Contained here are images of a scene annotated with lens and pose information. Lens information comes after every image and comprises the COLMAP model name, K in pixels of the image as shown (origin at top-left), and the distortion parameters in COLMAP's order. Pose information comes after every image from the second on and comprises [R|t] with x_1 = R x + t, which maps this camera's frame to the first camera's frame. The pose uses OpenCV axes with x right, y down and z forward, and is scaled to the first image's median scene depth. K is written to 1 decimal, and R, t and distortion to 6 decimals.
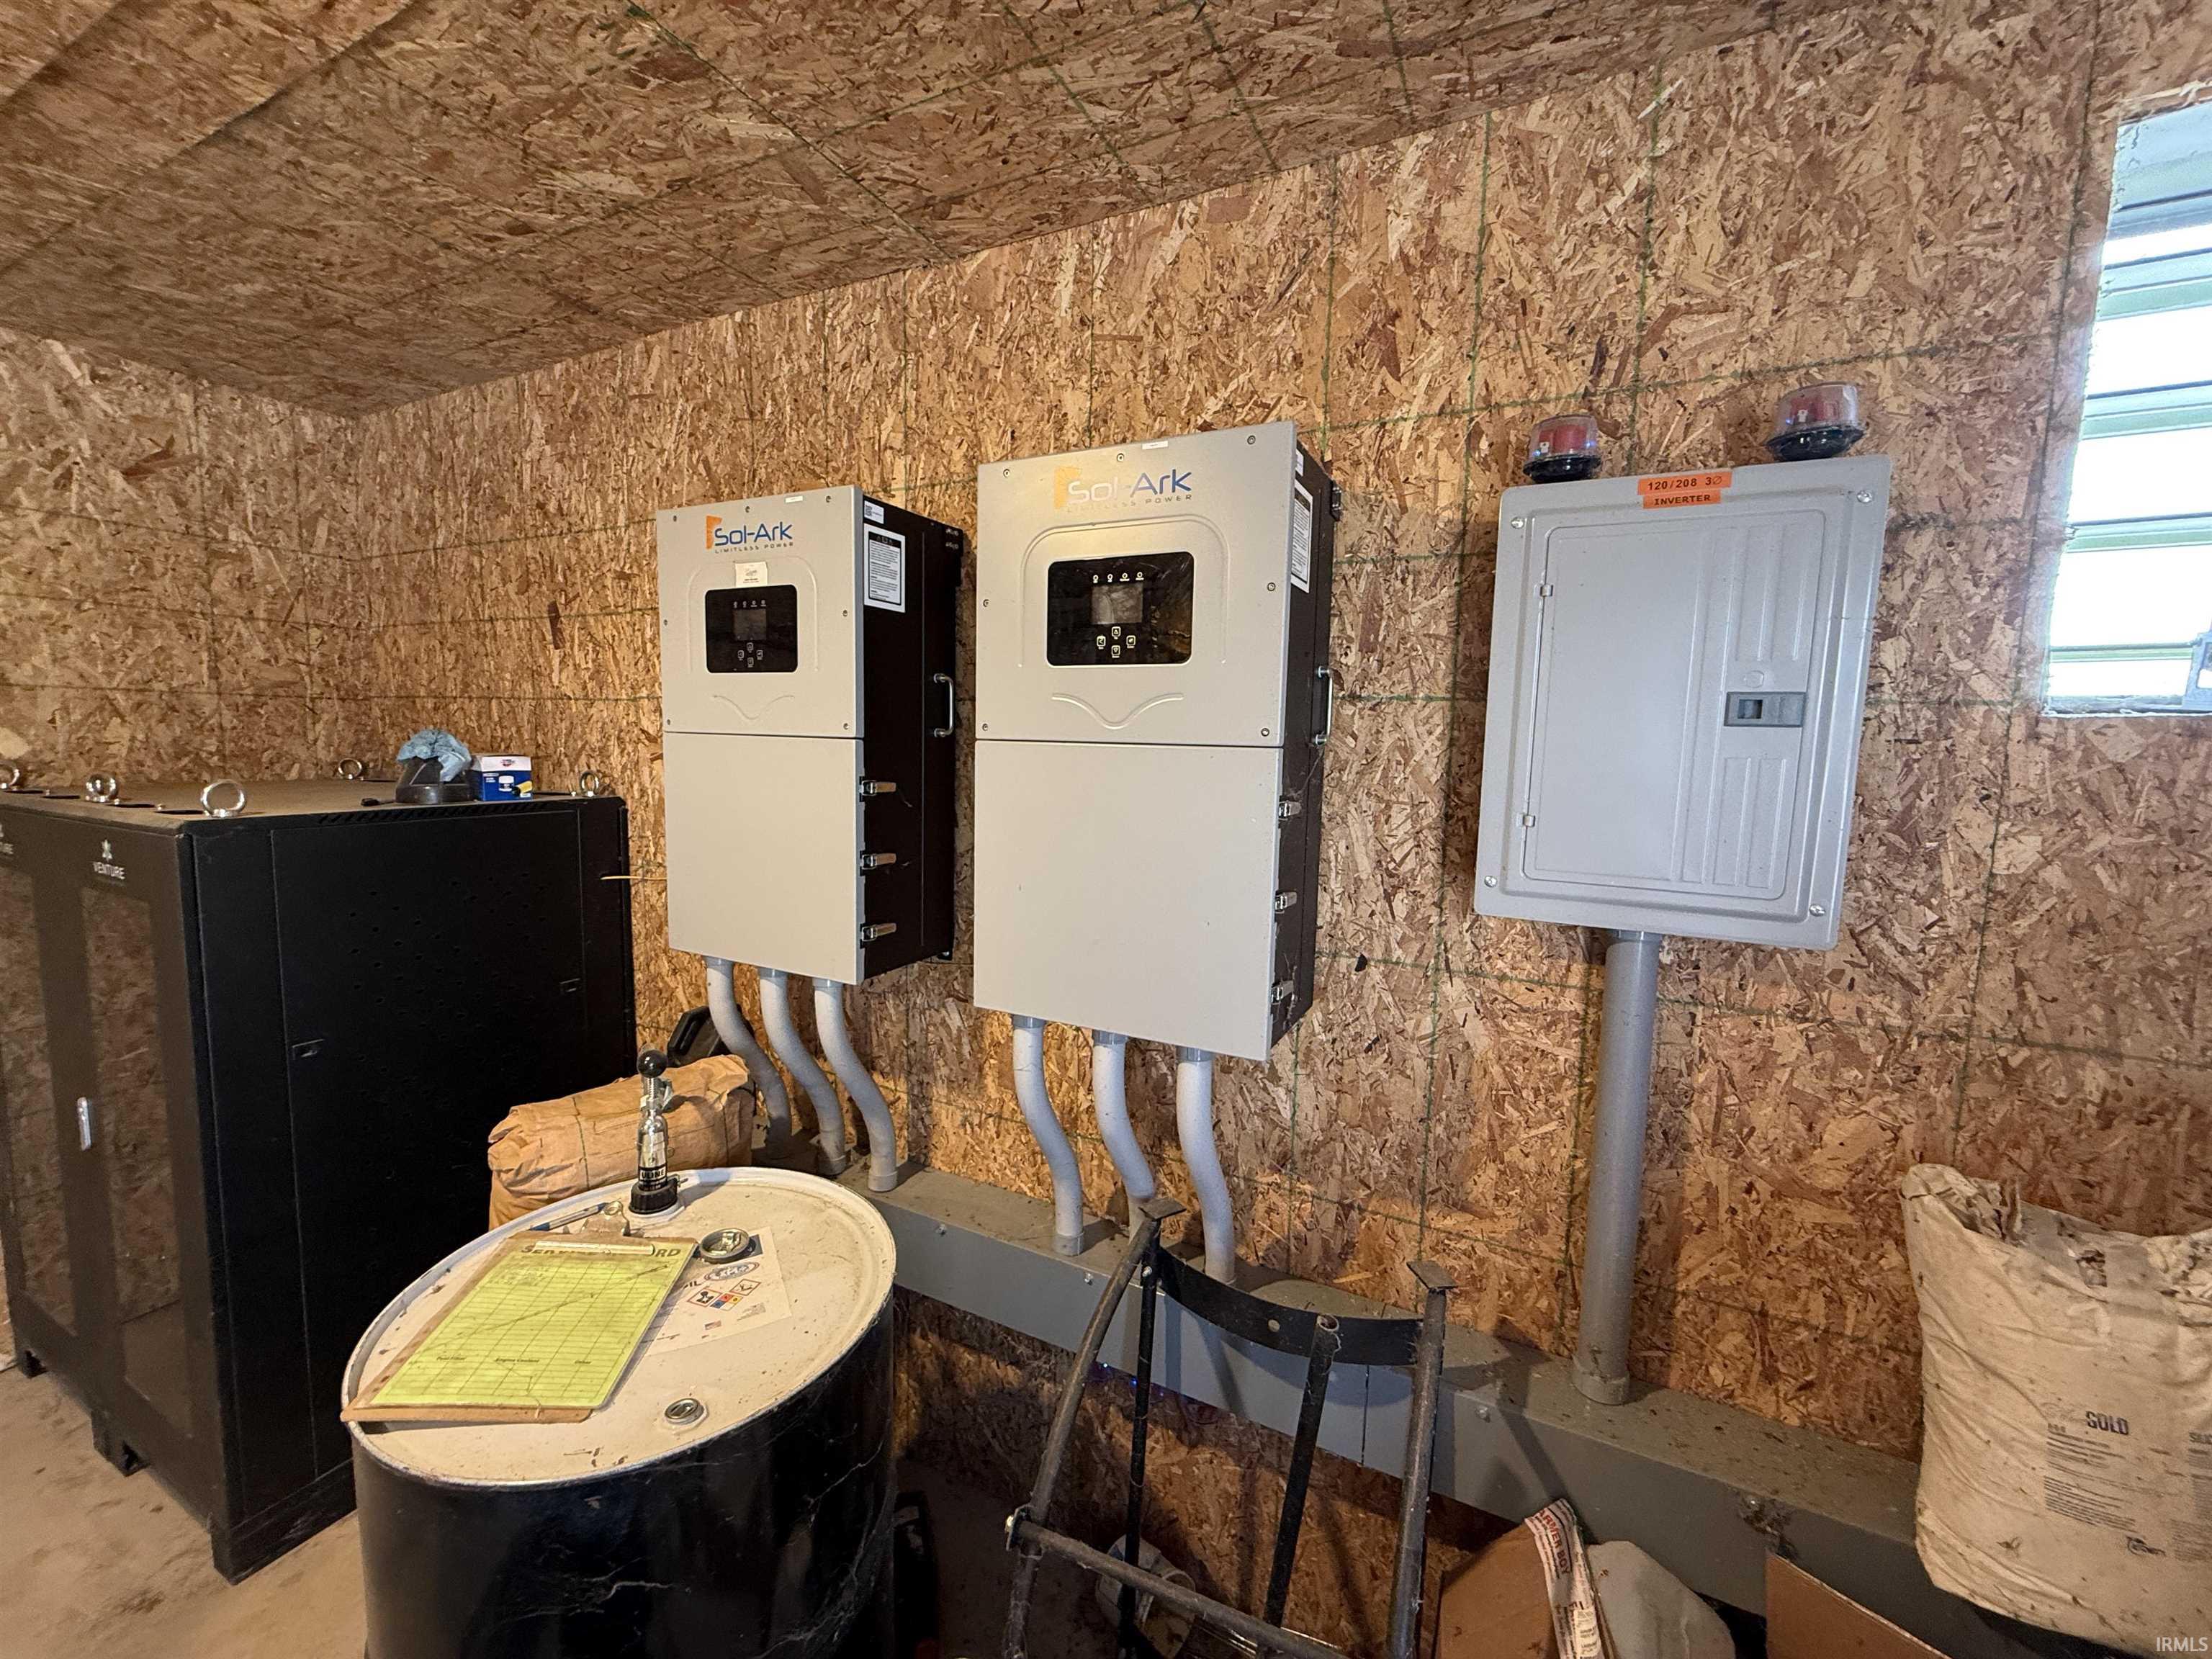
lens RADIAL K [[881.7, 0, 1103.1], [0, 881.7, 827.6], [0, 0, 1]] dist [0.000712, -0.000755]
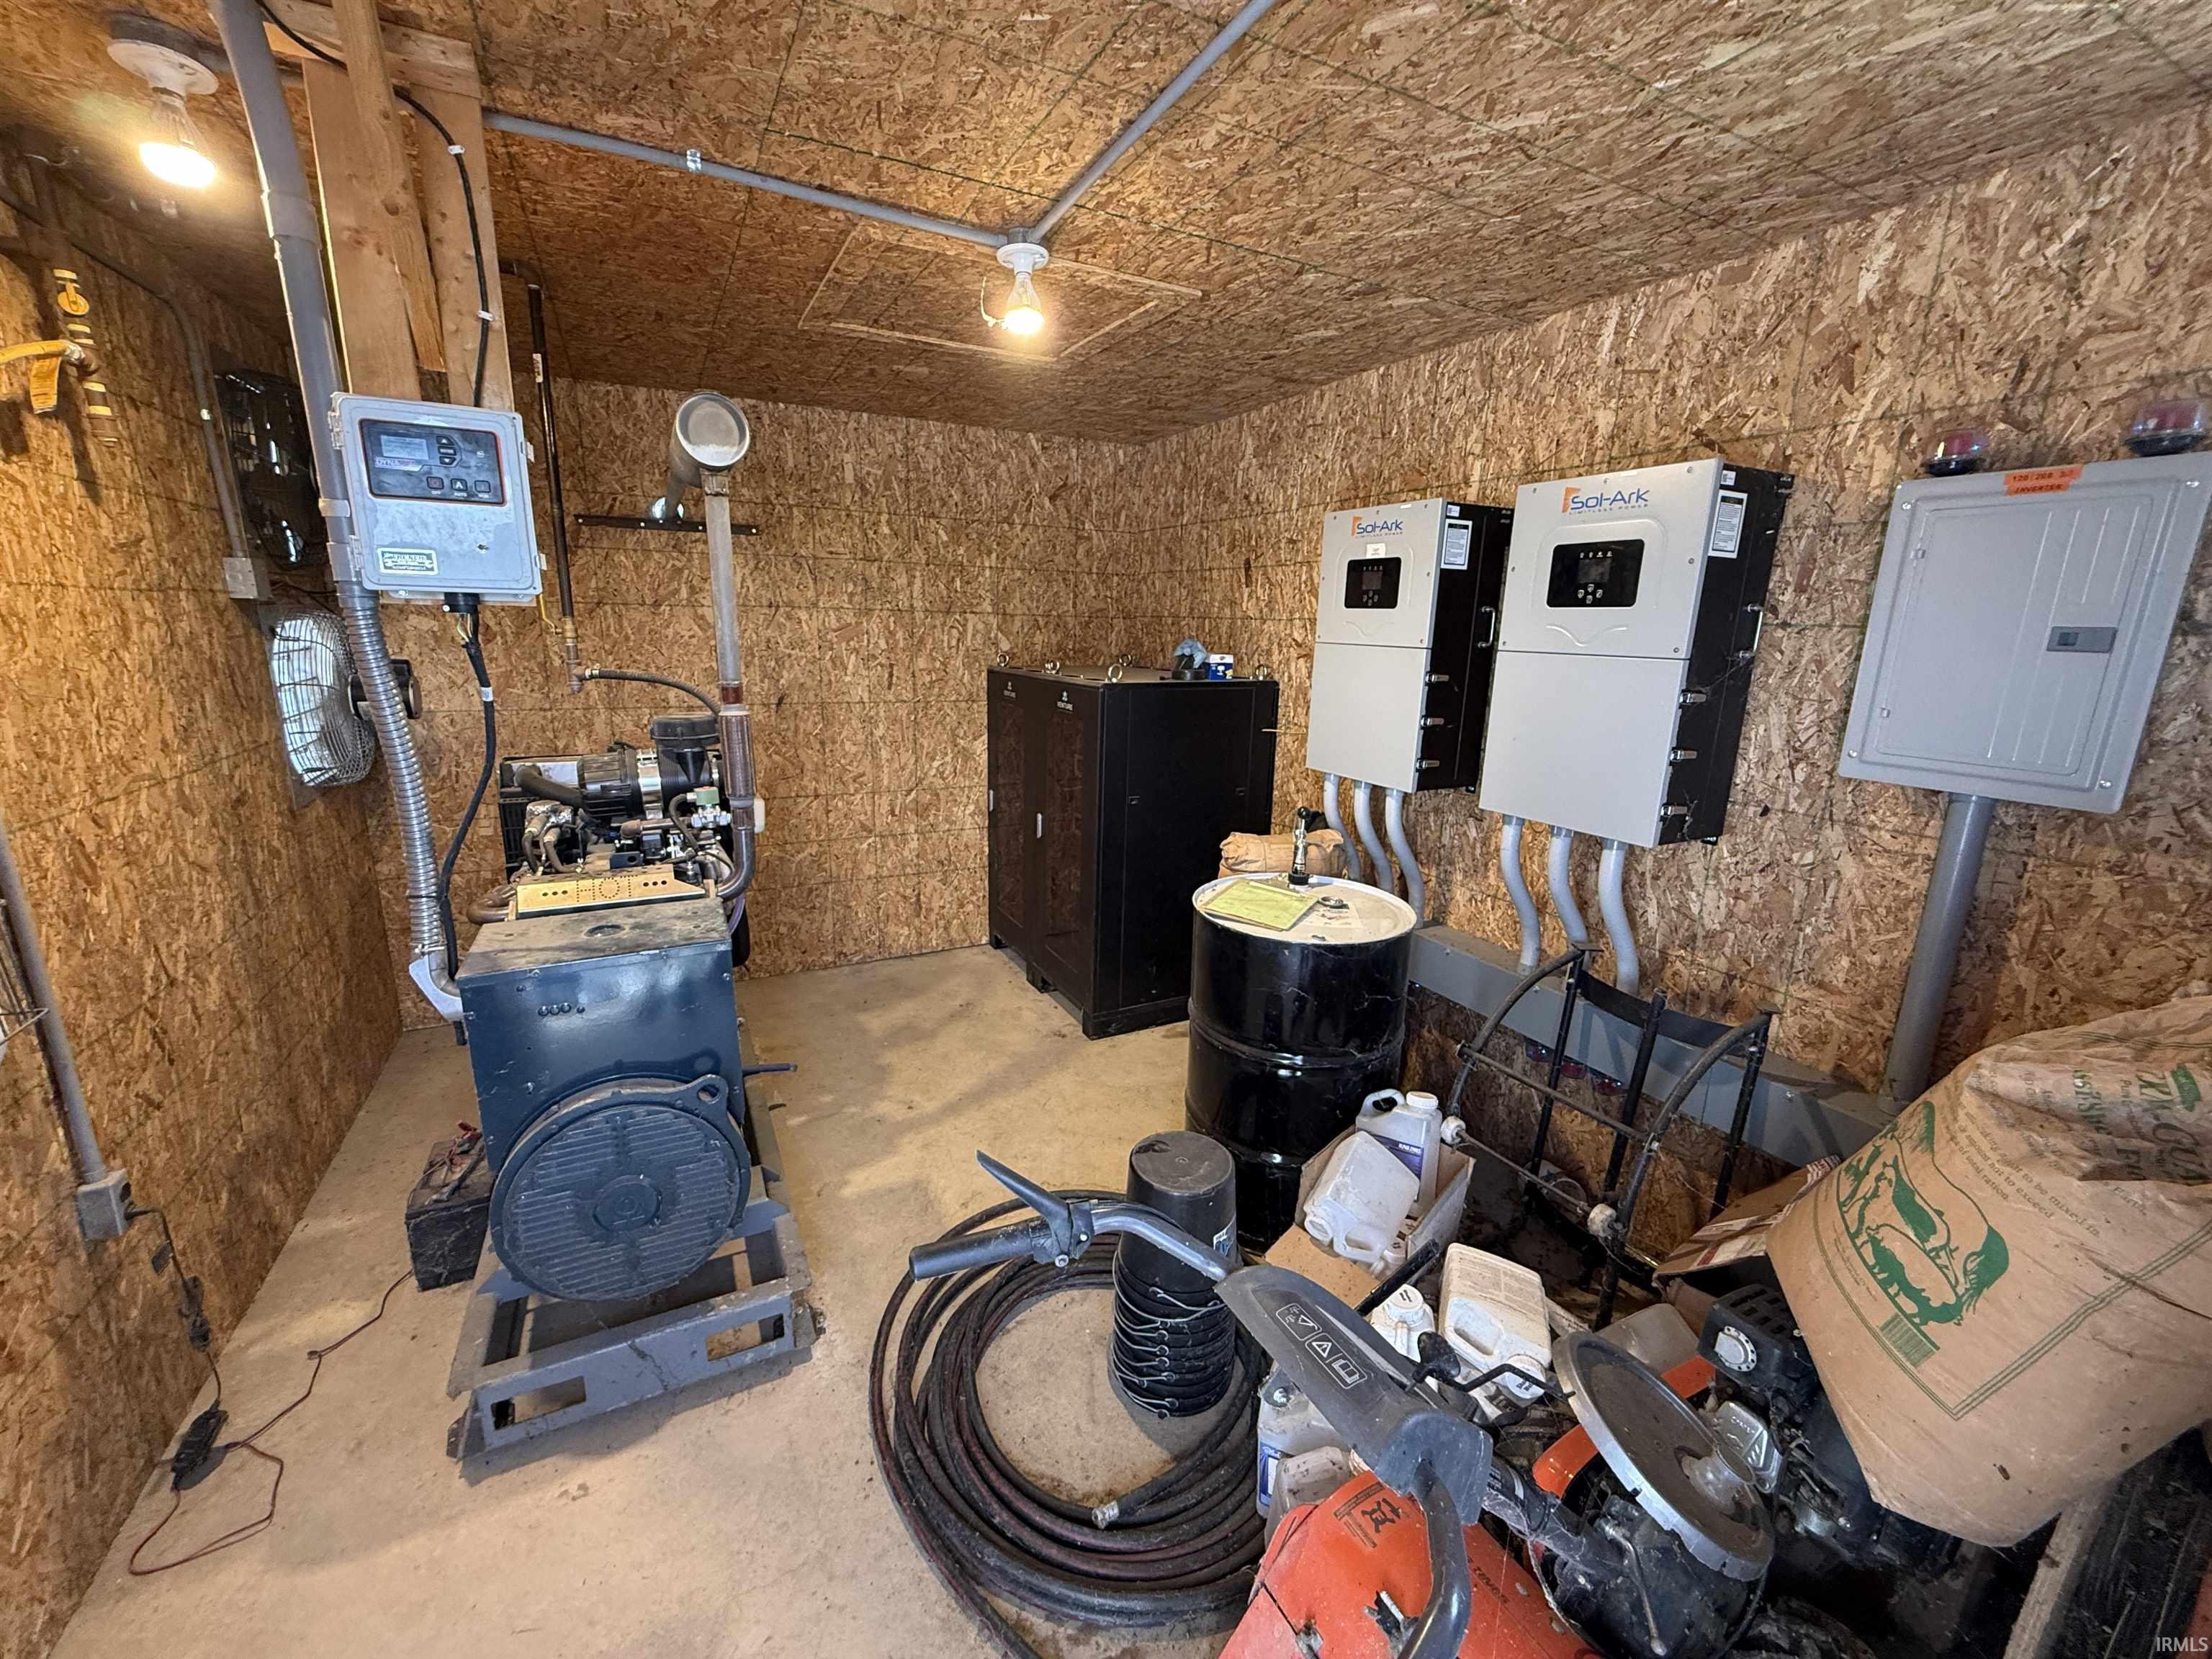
lens RADIAL K [[881.7, 0, 1103.1], [0, 881.7, 827.6], [0, 0, 1]] dist [0.000712, -0.000755]
pose [[0.810670, 0.129440, -0.571016, 0.247368], [-0.063928, 0.988994, 0.133432, 0.058080], [0.582002, -0.071665, 0.810023, -0.826719]]
